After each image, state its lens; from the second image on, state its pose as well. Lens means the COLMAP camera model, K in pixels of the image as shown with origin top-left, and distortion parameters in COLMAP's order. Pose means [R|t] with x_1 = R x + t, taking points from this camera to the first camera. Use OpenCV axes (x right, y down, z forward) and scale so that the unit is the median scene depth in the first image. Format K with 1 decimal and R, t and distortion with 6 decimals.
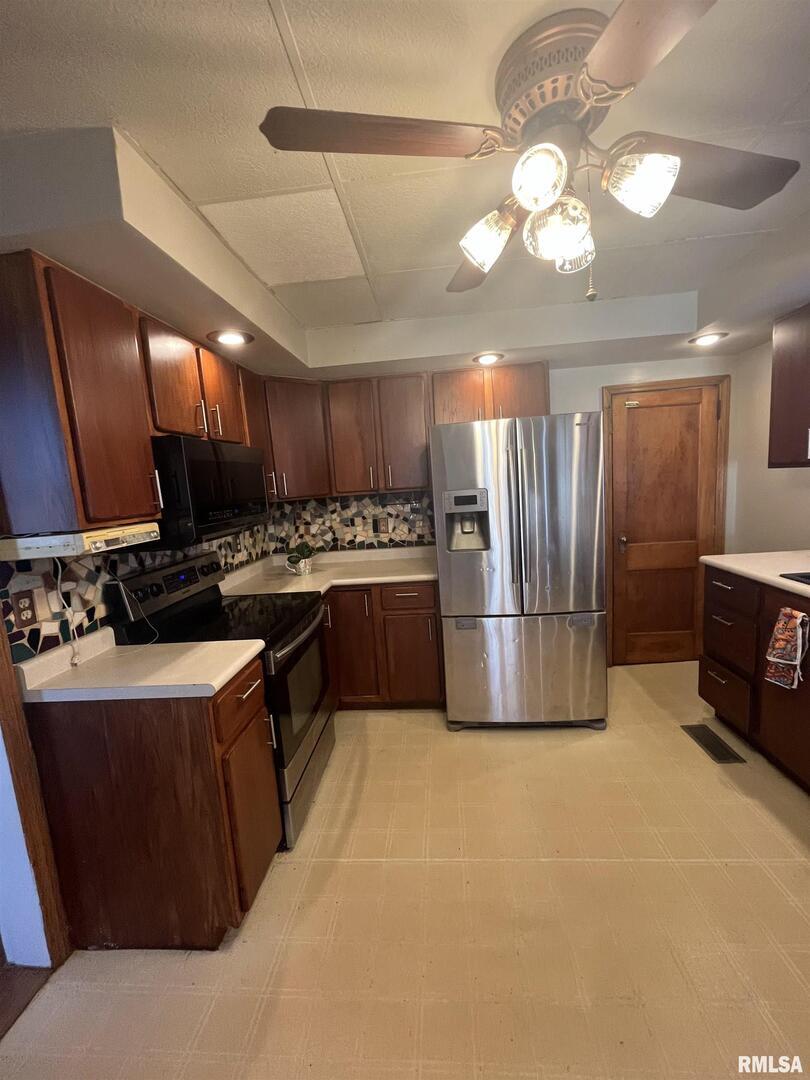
lens RADIAL K [[439.2, 0, 405.0], [0, 439.2, 540.0], [0, 0, 1]] dist [-0.001880, -0.000036]
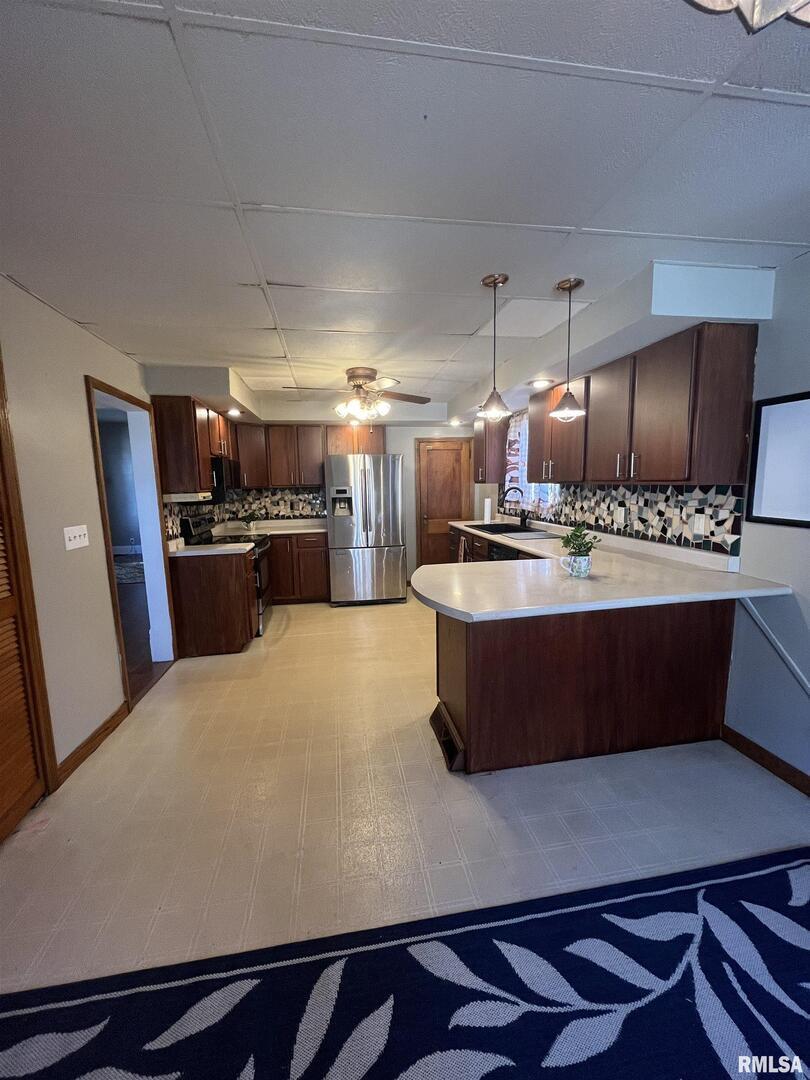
lens RADIAL K [[439.2, 0, 405.0], [0, 439.2, 540.0], [0, 0, 1]] dist [-0.001880, -0.000036]
pose [[0.969392, 0.018536, 0.244816, -0.073275], [-0.016247, 0.999803, -0.011367, 0.151616], [-0.244979, 0.007042, 0.969503, -1.051959]]
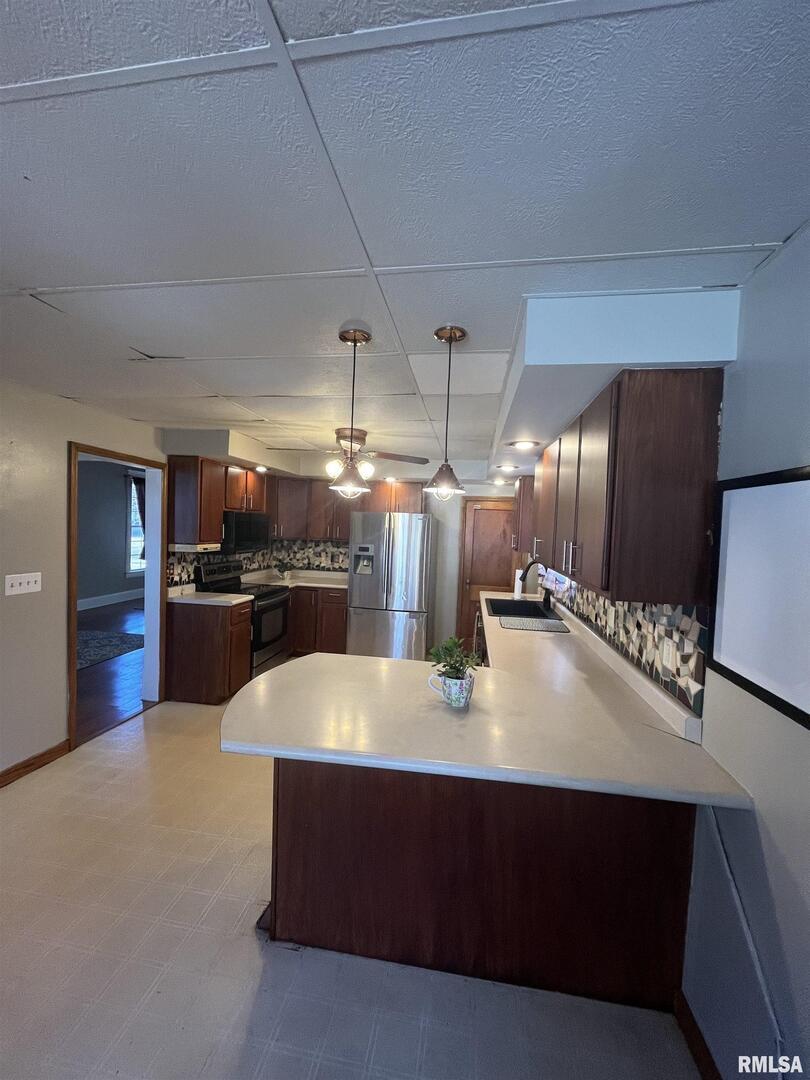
lens RADIAL K [[439.2, 0, 405.0], [0, 439.2, 540.0], [0, 0, 1]] dist [-0.001880, -0.000036]
pose [[0.991061, 0.111564, -0.073149, 0.447401], [-0.118148, 0.988641, -0.092893, 0.031969], [0.061954, 0.100705, 0.992985, -0.961132]]
